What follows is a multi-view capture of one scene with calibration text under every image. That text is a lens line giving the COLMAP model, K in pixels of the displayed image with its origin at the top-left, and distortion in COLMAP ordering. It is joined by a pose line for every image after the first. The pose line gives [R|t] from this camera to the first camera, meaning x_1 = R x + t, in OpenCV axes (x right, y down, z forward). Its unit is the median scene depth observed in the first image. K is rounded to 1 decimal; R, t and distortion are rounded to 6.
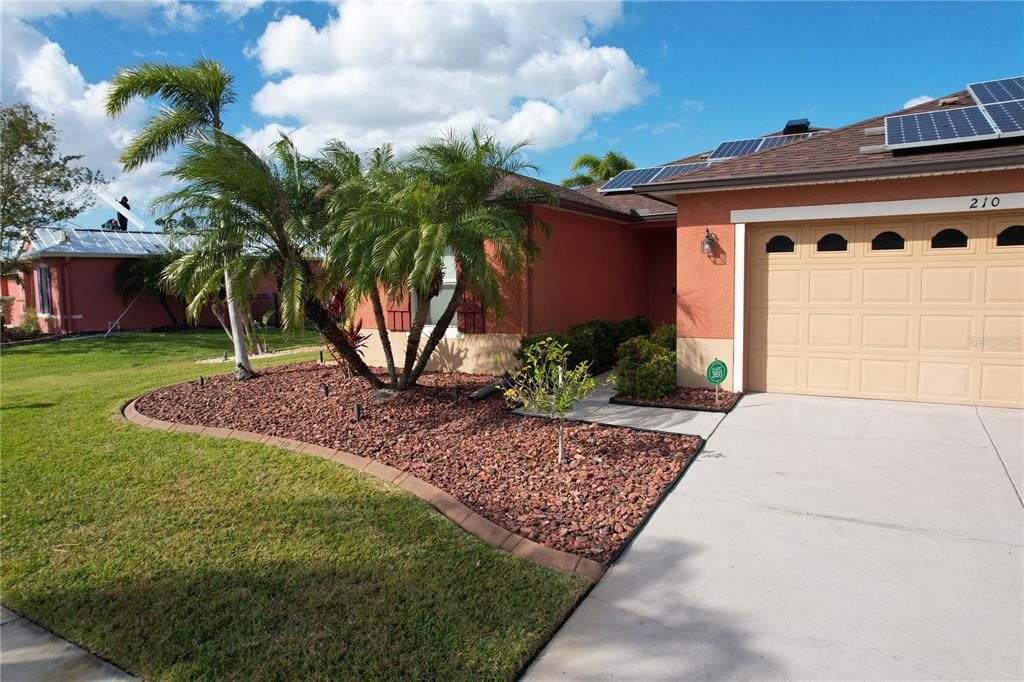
lens RADIAL K [[648.9, 0, 486.9], [0, 648.9, 342.5], [0, 0, 1]] dist [-0.128209, 0.080465]
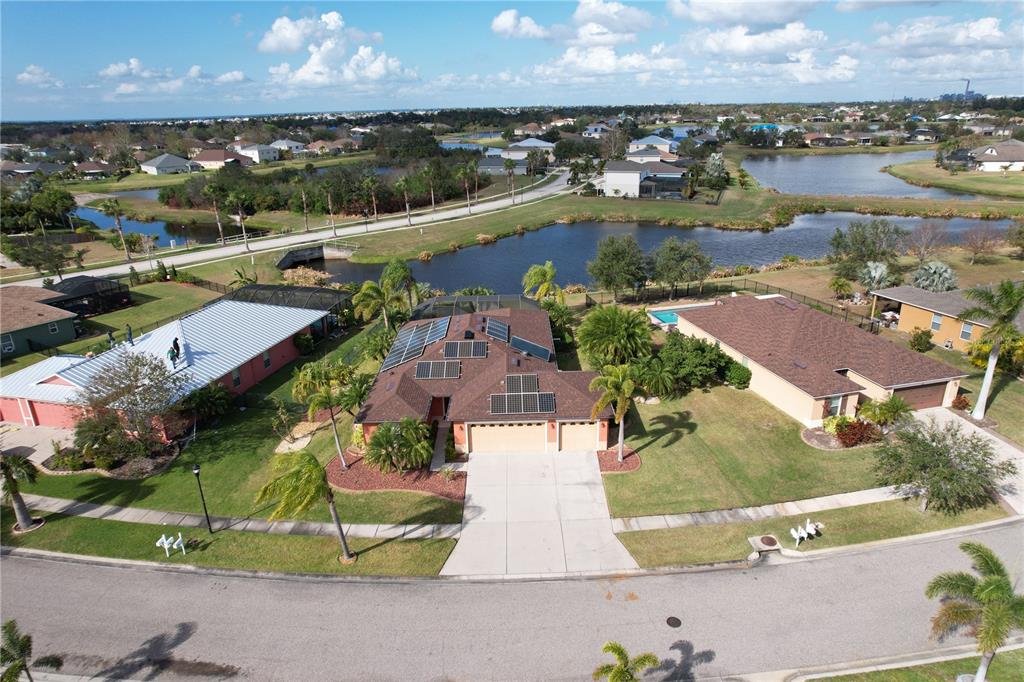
lens RADIAL K [[655.2, 0, 513.7], [0, 655.2, 339.4], [0, 0, 1]] dist [-0.086901, 0.080209]
pose [[0.848017, -0.180618, 0.498241, -1.748400], [0.052002, 0.963954, 0.260937, -2.162215], [-0.527411, -0.195369, 0.826842, -3.369129]]
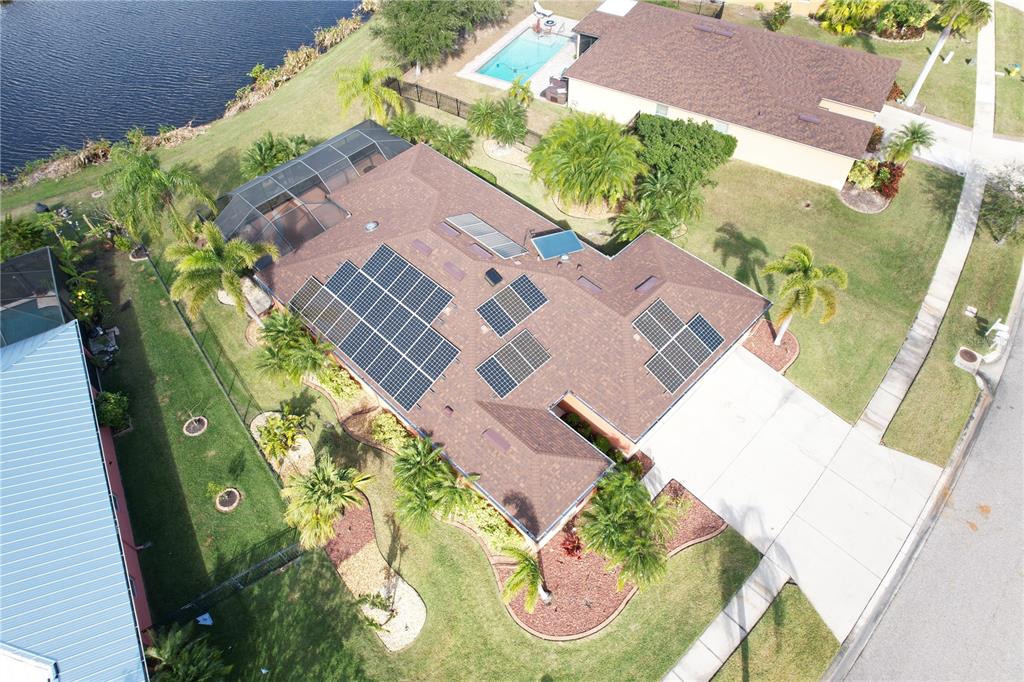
lens RADIAL K [[655.2, 0, 513.7], [0, 655.2, 339.4], [0, 0, 1]] dist [-0.086901, 0.080209]
pose [[0.229291, -0.752202, 0.617752, -1.554079], [0.106155, 0.650200, 0.752310, -3.143676], [-0.967552, -0.106920, 0.228935, 0.920824]]
